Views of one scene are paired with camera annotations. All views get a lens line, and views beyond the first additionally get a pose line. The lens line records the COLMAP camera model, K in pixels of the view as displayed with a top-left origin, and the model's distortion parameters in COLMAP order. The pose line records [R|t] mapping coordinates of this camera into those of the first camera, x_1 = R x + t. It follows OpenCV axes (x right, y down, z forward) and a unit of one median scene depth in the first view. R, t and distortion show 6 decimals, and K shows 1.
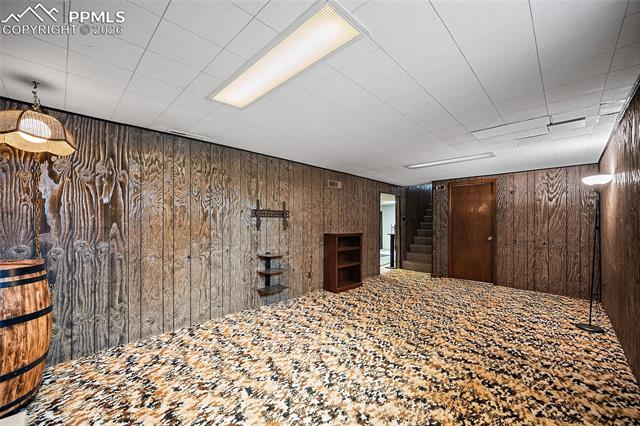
lens RADIAL K [[254.5, 0, 310.0], [0, 254.5, 223.4], [0, 0, 1]] dist [-0.000499, -0.000170]
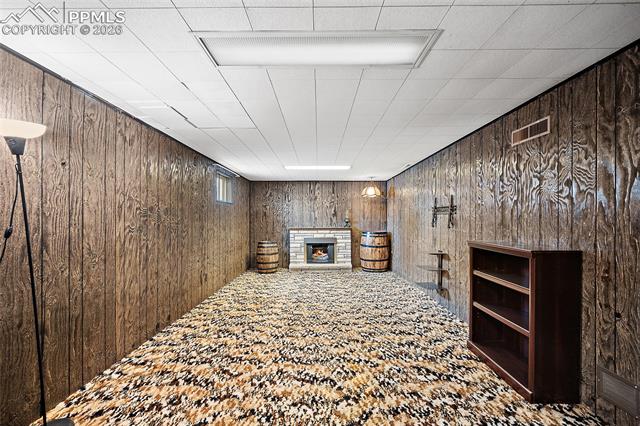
lens RADIAL K [[254.5, 0, 324.8], [0, 254.5, 215.2], [0, 0, 1]] dist [-0.000499, -0.000170]
pose [[-0.680709, -0.009878, -0.732487, 1.121634], [-0.003738, 0.999943, -0.010011, -0.011745], [0.732544, -0.004077, -0.680707, 1.770901]]
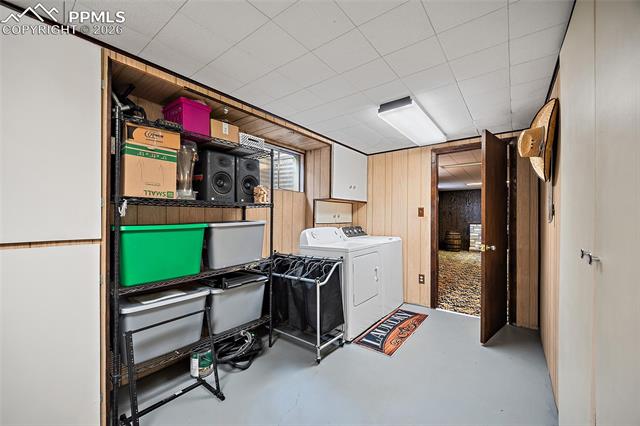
lens RADIAL K [[254.5, 0, 320.3], [0, 254.5, 215.2], [0, 0, 1]] dist [-0.000499, -0.000170]
pose [[-0.990610, -0.005941, -0.136586, 1.713439], [-0.005682, 0.999981, -0.002290, -0.001096], [0.136597, -0.001492, -0.990626, 2.563091]]
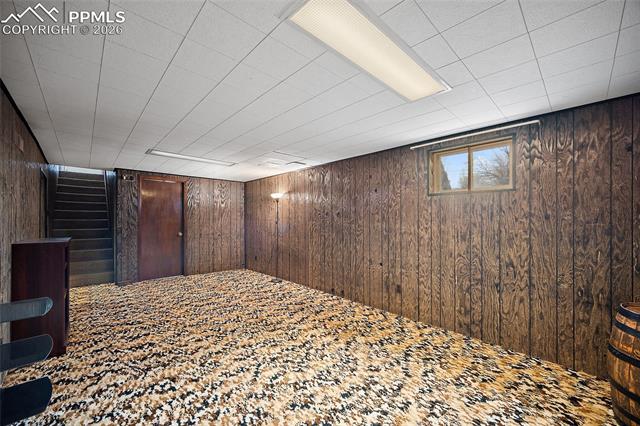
lens RADIAL K [[254.5, 0, 313.8], [0, 254.5, 219.4], [0, 0, 1]] dist [-0.000499, -0.000170]
pose [[0.028562, -0.003301, 0.999587, -0.632868], [0.001175, 0.999994, 0.003269, -0.011819], [-0.999591, 0.001081, 0.028566, 0.712219]]
